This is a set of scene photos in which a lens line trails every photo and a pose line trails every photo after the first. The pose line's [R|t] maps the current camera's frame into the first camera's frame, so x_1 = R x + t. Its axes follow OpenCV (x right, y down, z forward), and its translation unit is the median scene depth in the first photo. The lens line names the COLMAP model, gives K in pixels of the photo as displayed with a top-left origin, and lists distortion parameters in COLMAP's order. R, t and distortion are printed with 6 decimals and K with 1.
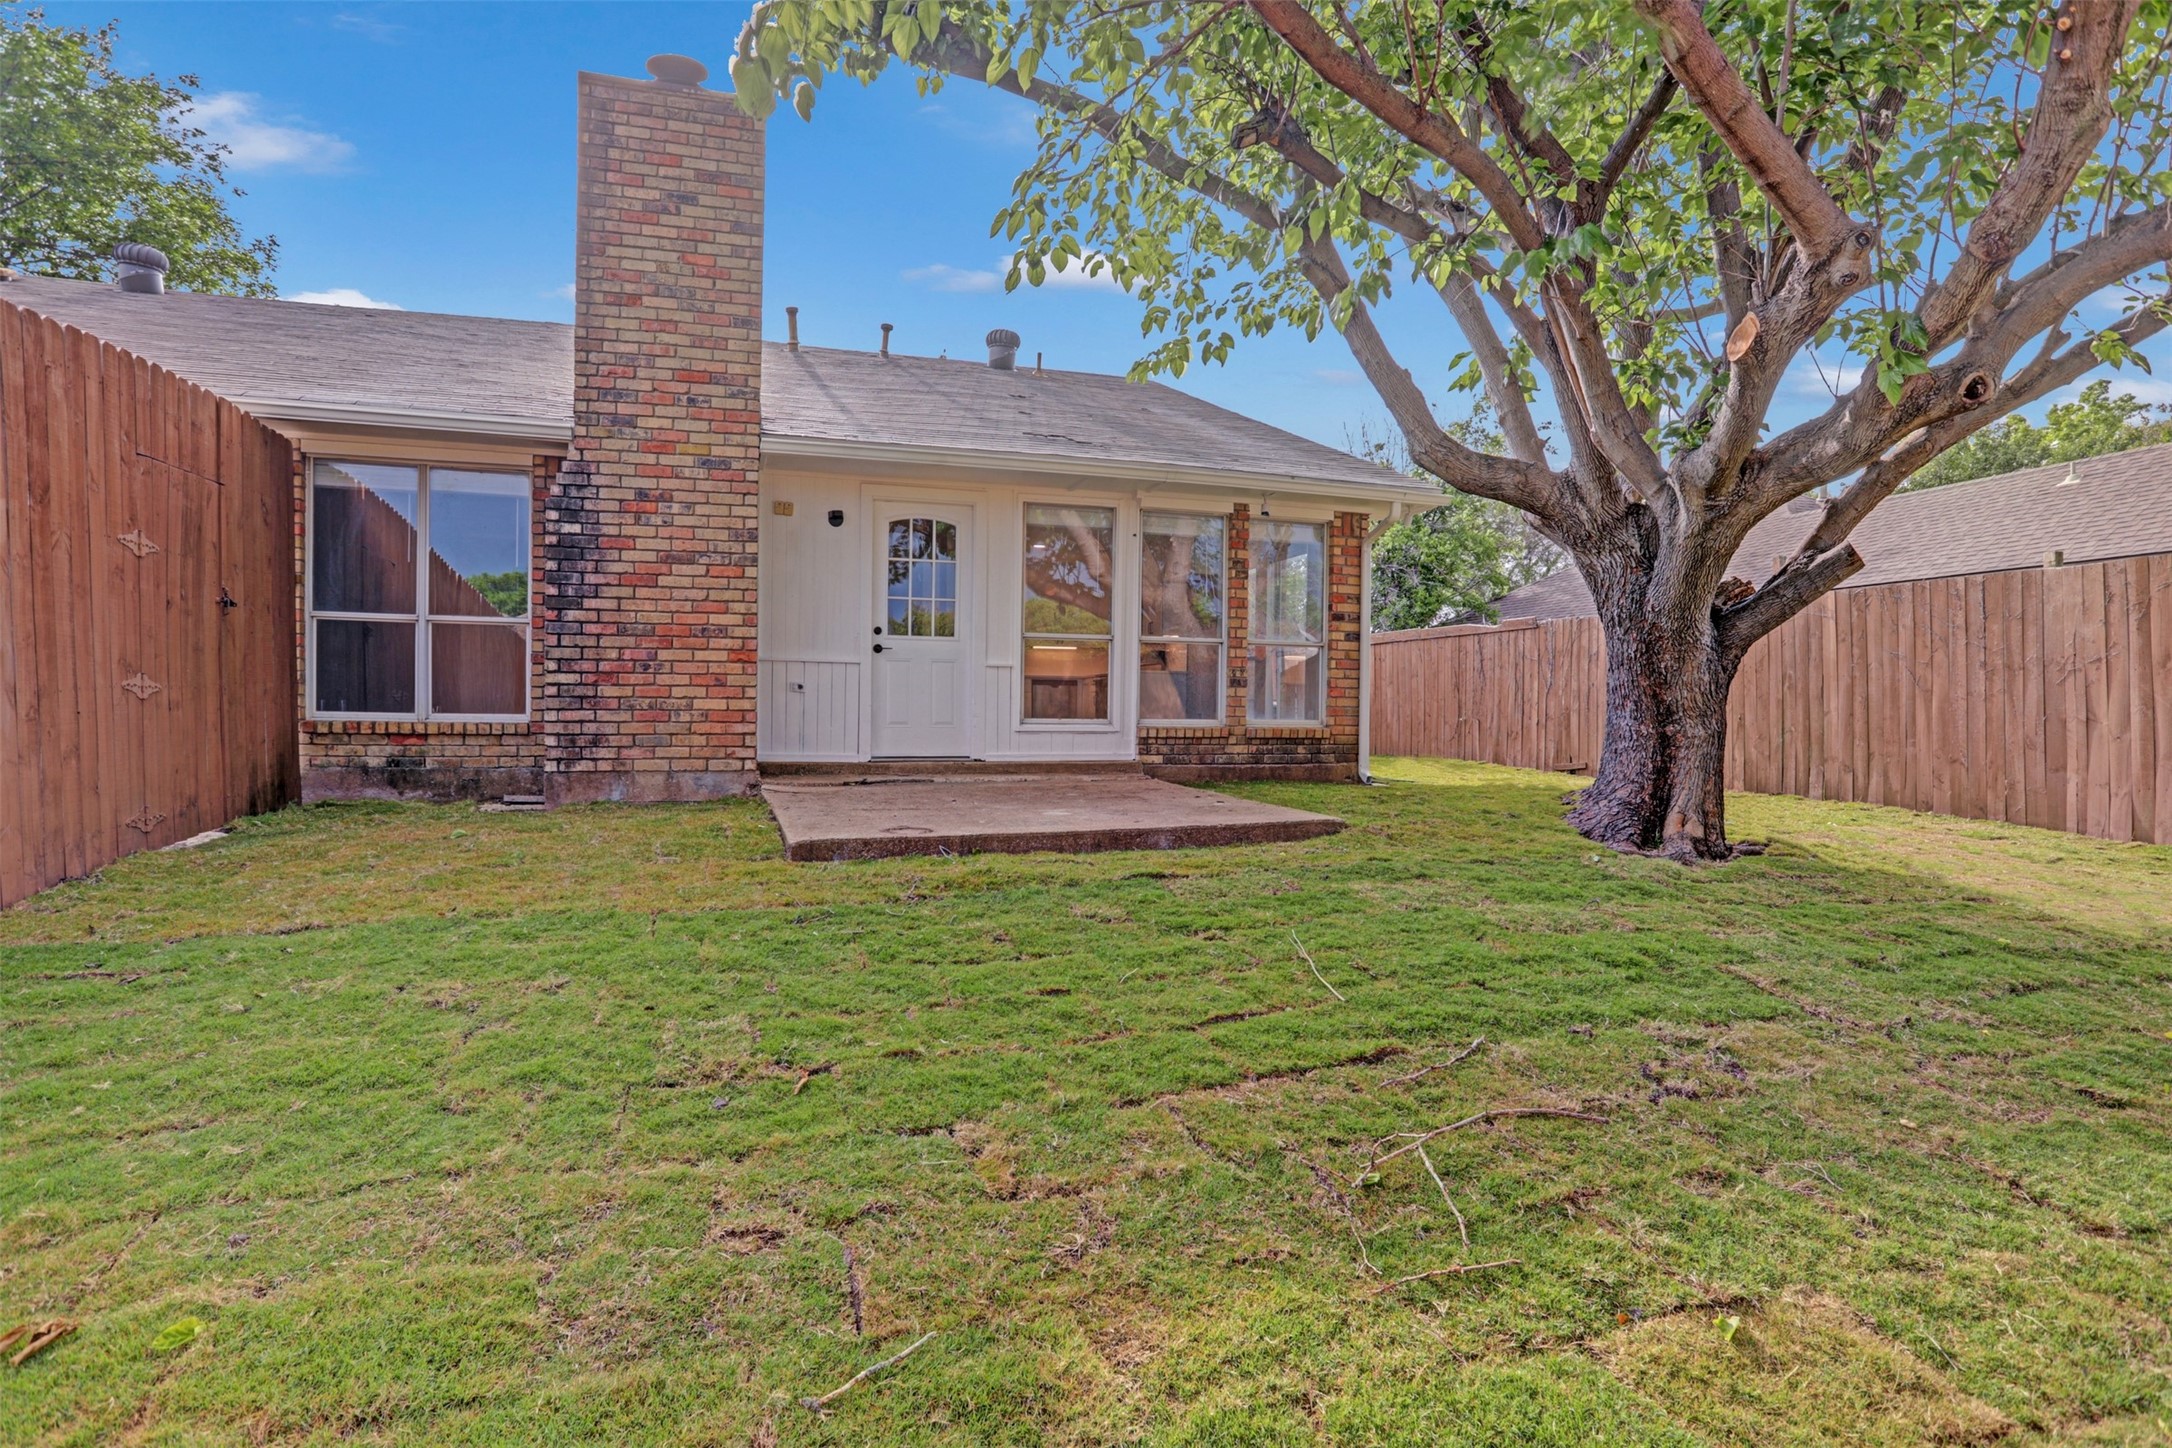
lens RADIAL K [[1097.5, 0, 1093.8], [0, 1097.5, 710.1], [0, 0, 1]] dist [-0.077005, 0.040221]
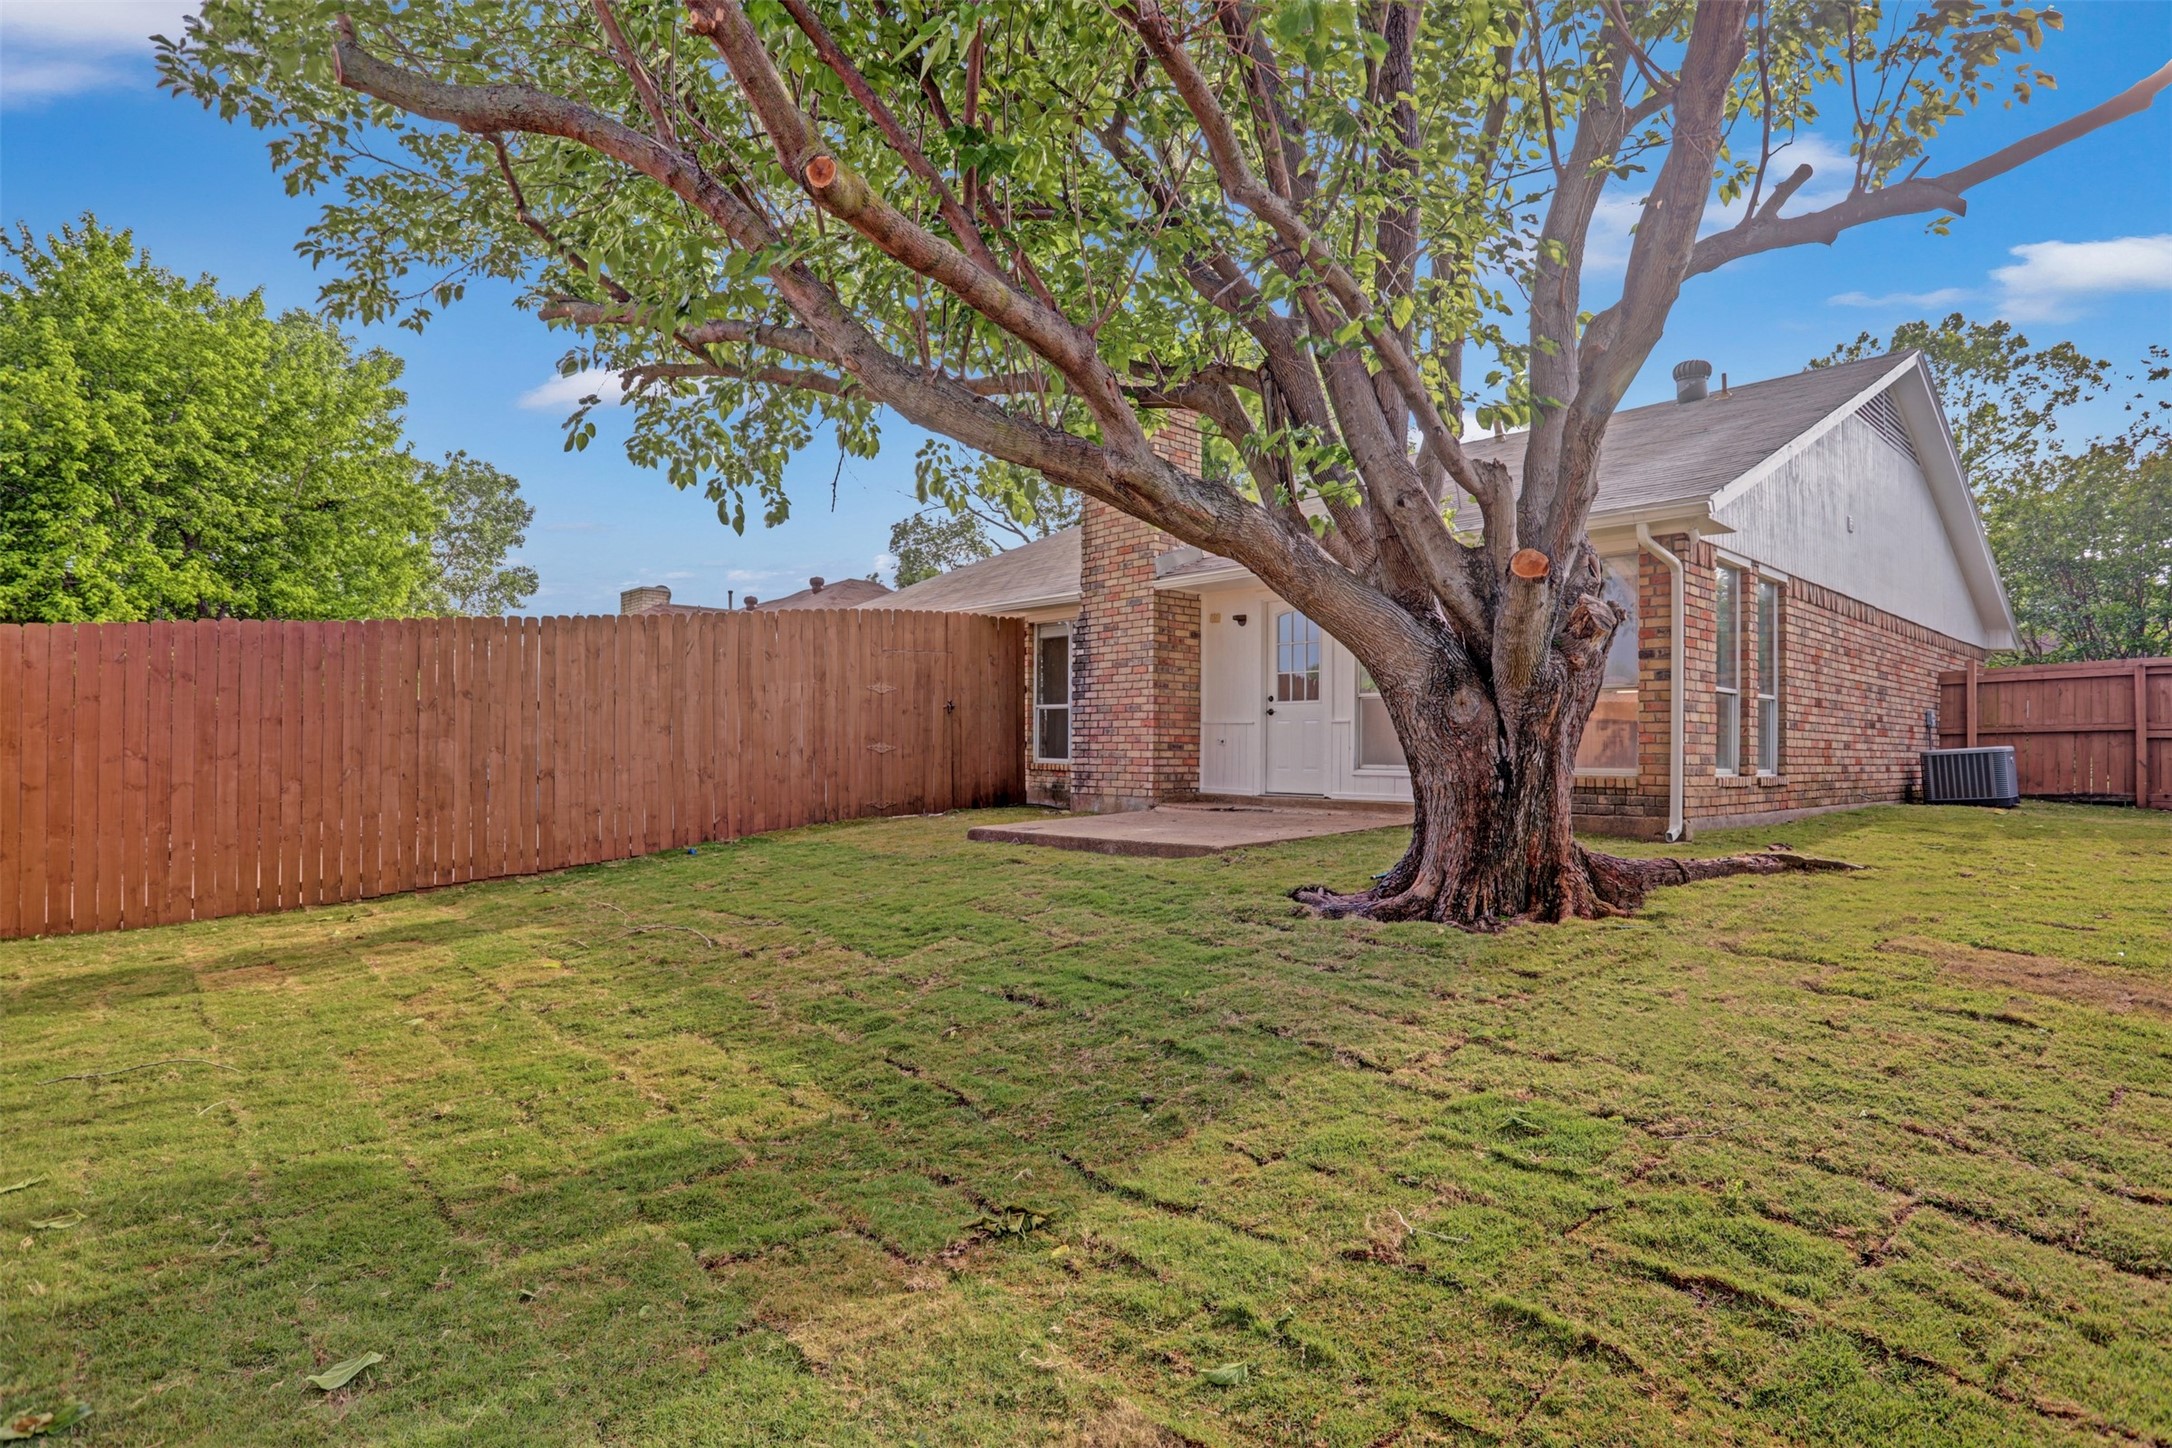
lens RADIAL K [[1082.1, 0, 1089.4], [0, 1082.1, 740.9], [0, 0, 1]] dist [-0.074488, 0.033301]
pose [[0.417868, -0.014287, -0.908395, 0.913980], [-0.002436, 0.999855, -0.016845, 0.002236], [0.908504, 0.009252, 0.417773, 0.242393]]
